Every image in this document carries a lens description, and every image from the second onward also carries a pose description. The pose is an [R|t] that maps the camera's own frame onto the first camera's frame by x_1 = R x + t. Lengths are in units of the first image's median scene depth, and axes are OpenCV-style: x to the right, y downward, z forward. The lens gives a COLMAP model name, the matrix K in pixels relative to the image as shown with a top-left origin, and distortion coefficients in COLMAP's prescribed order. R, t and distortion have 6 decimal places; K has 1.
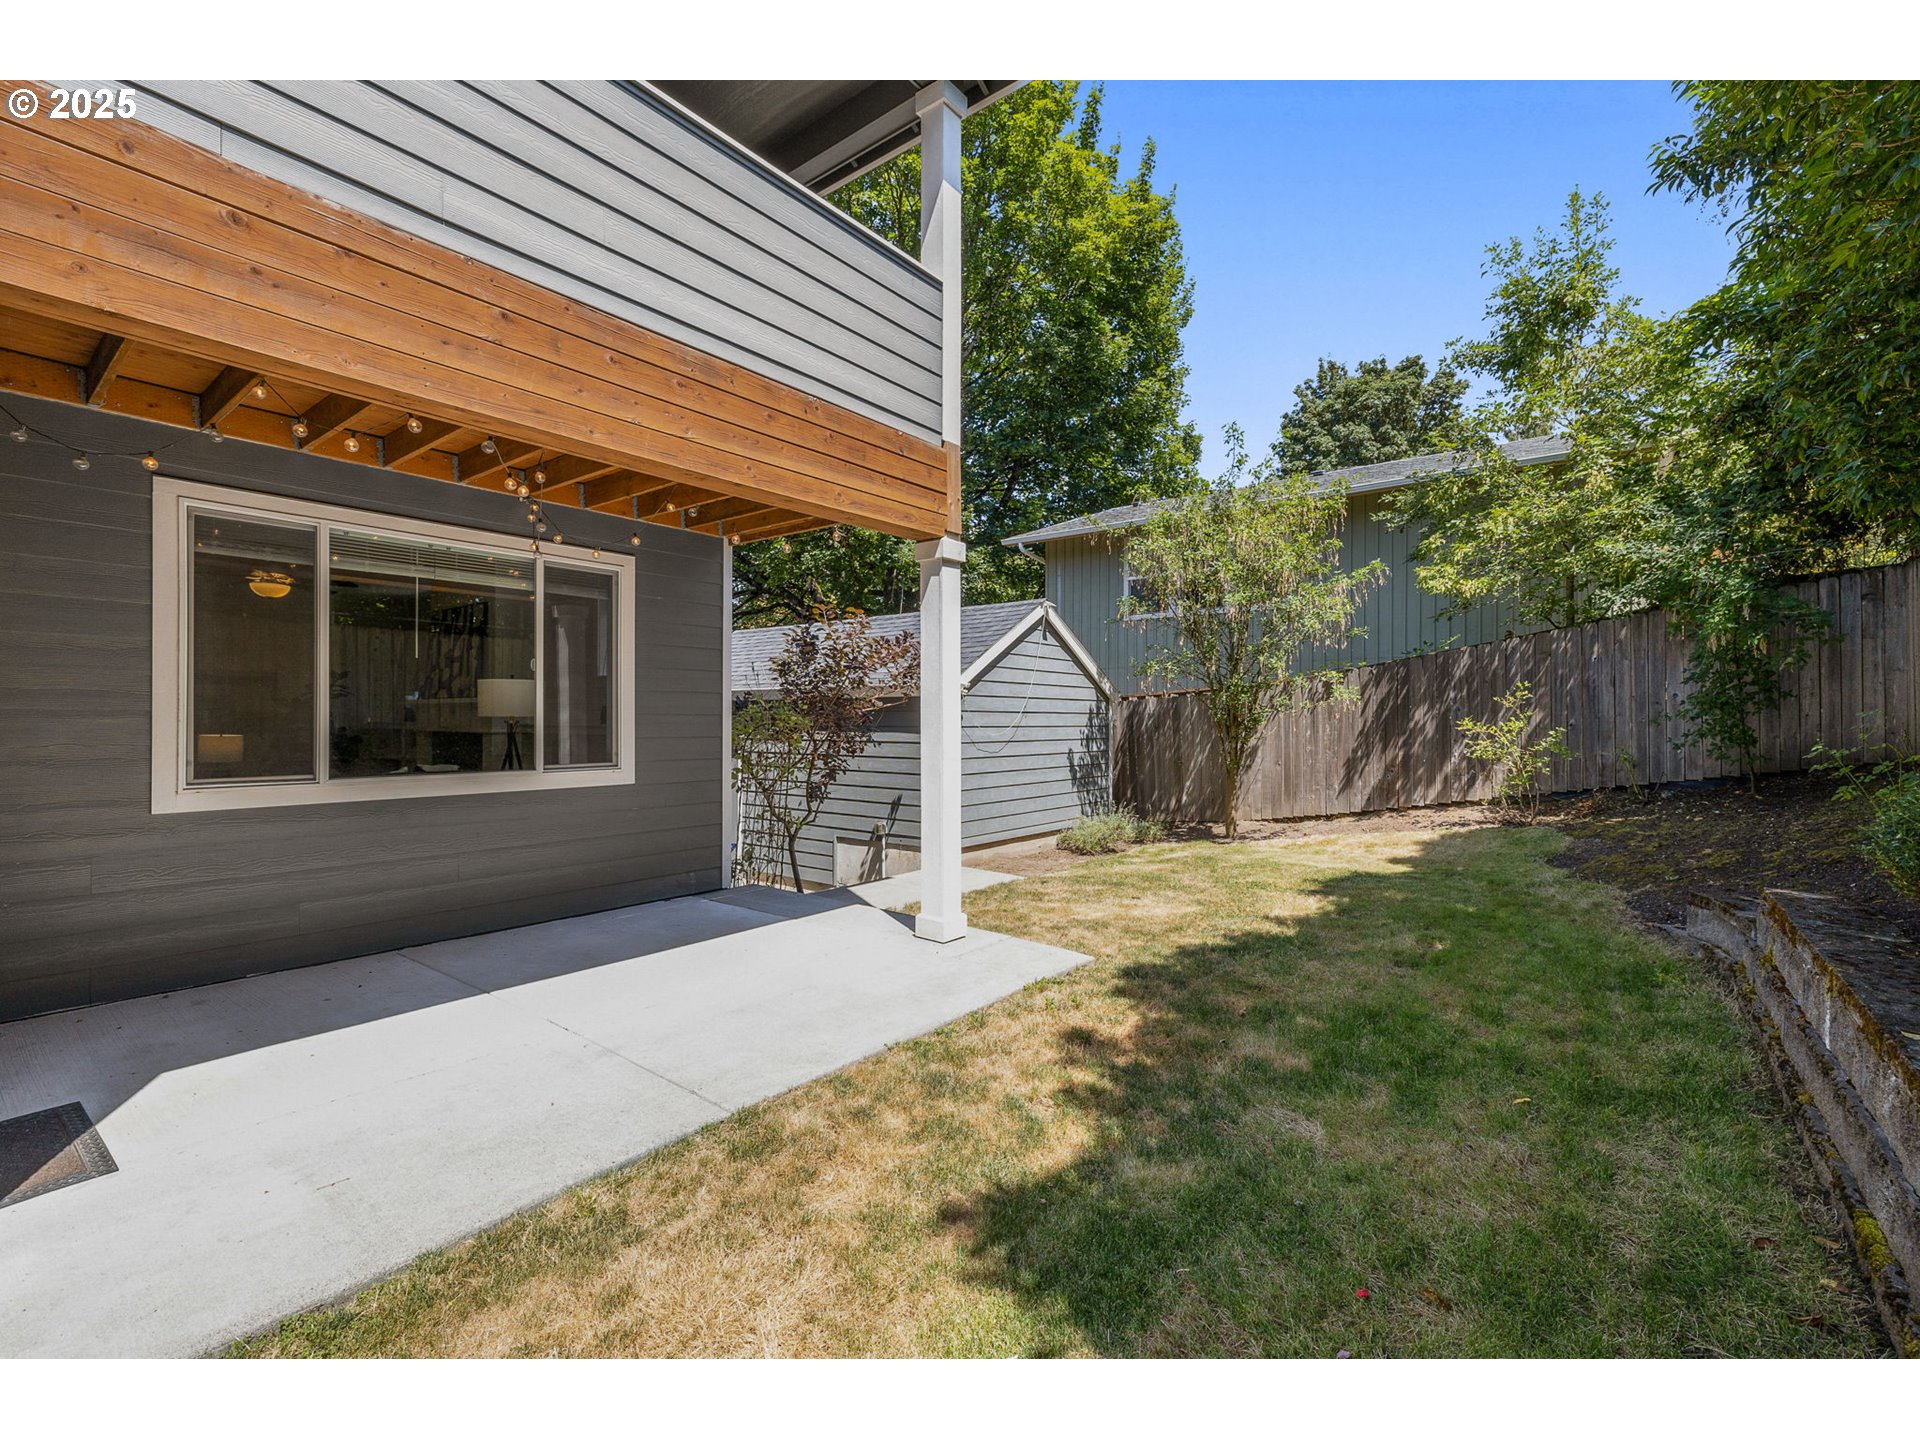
lens RADIAL K [[849.5, 0, 960.0], [0, 849.5, 720.0], [0, 0, 1]] dist [0.000217, 0.000036]
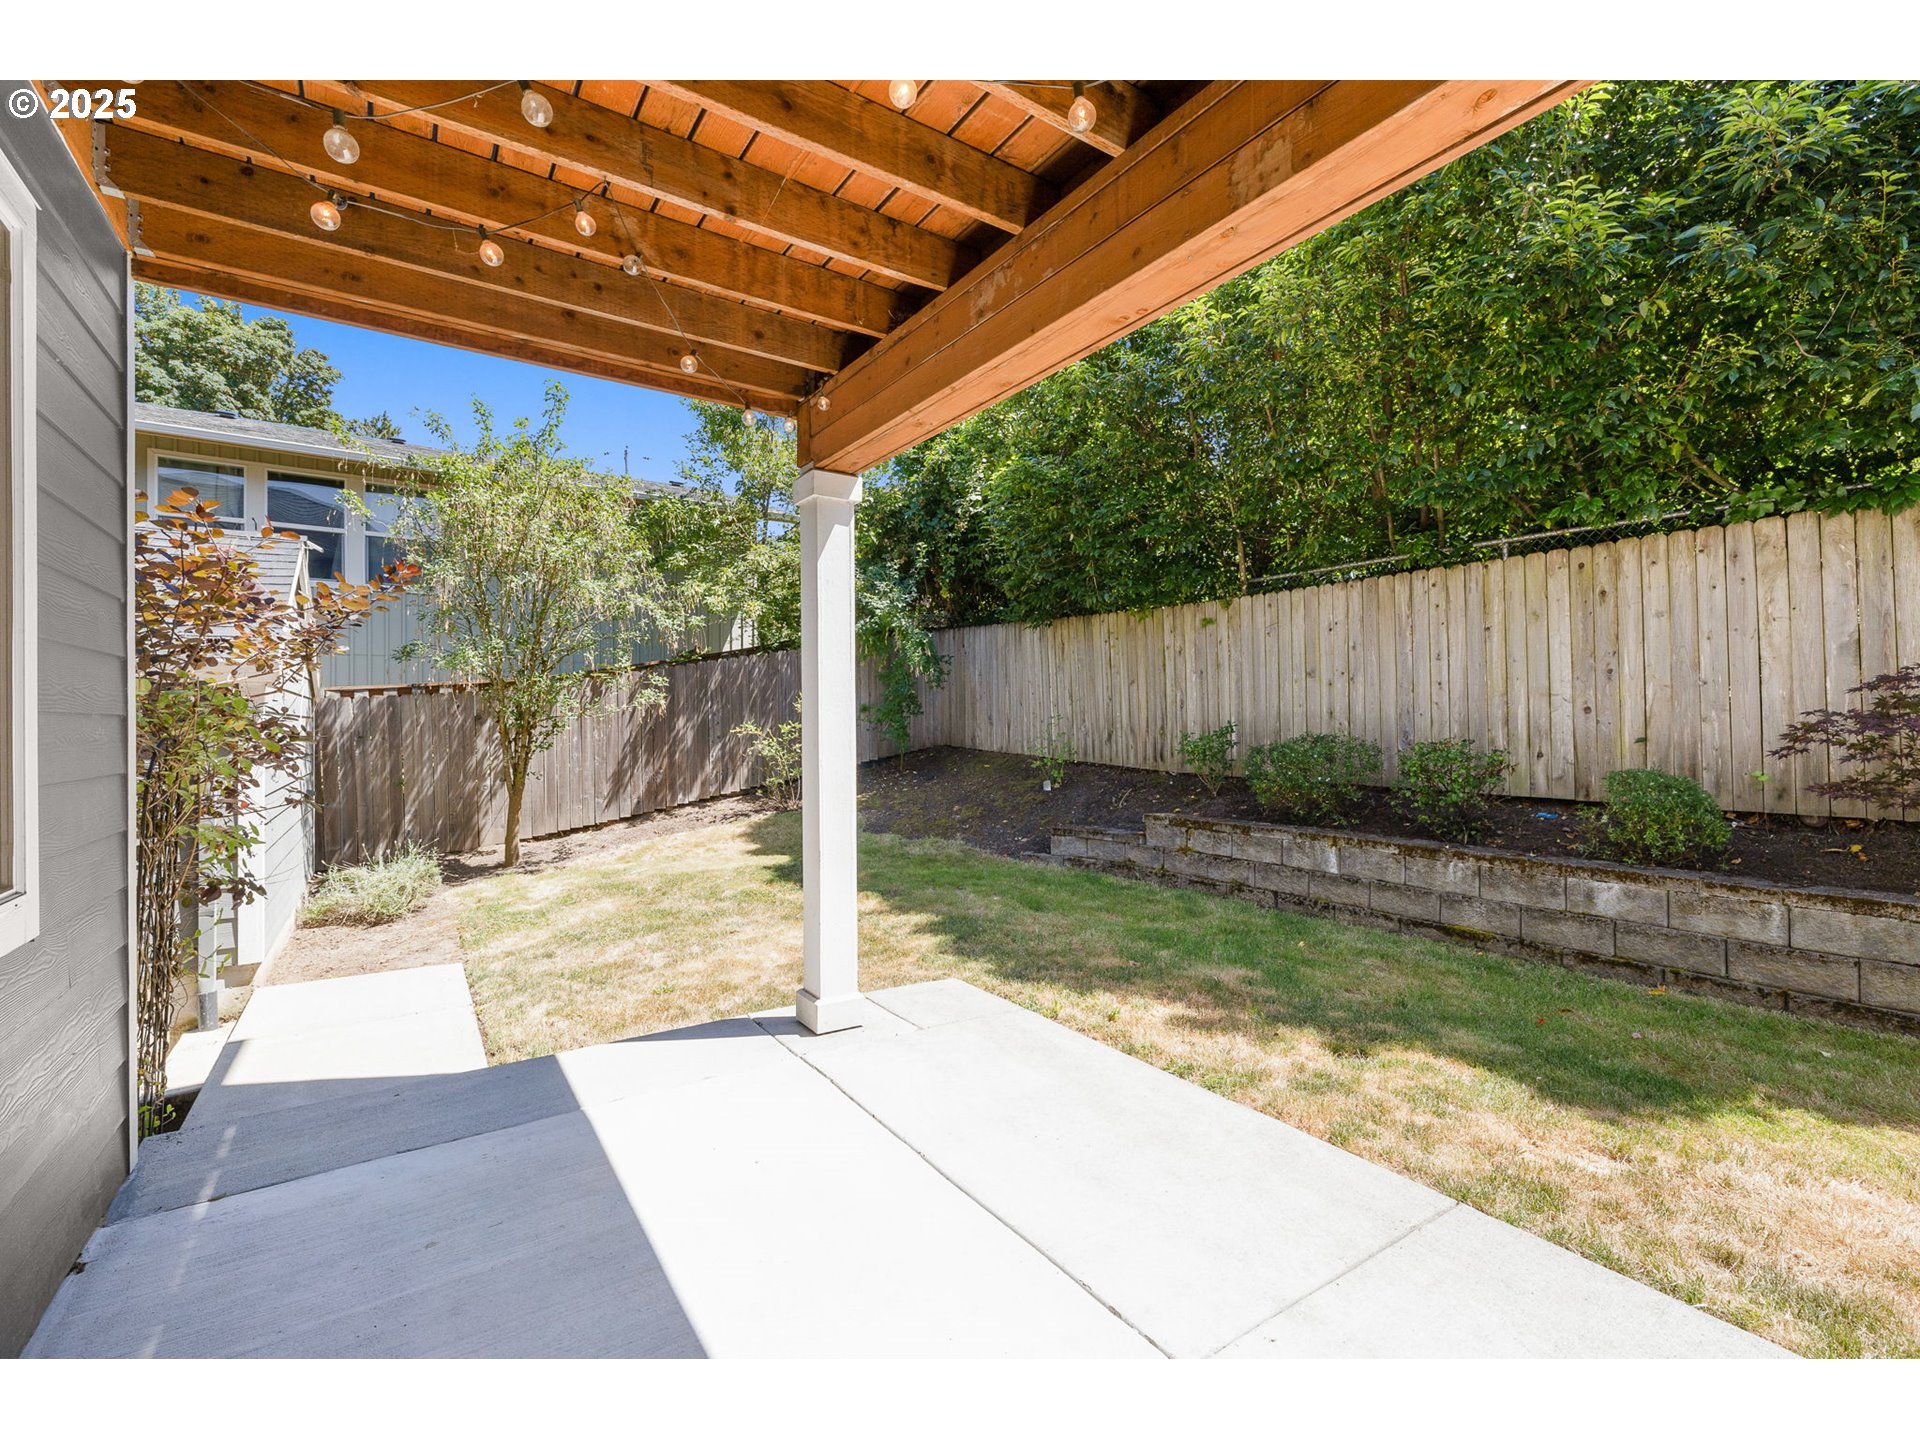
lens RADIAL K [[816.7, 0, 960.0], [0, 816.7, 720.0], [0, 0, 1]] dist [-0.000302, -0.000080]
pose [[0.308878, -0.002698, 0.951098, -0.687862], [0.009564, 0.999954, -0.000269, -0.003034], [-0.951054, 0.009180, 0.308889, 0.716114]]
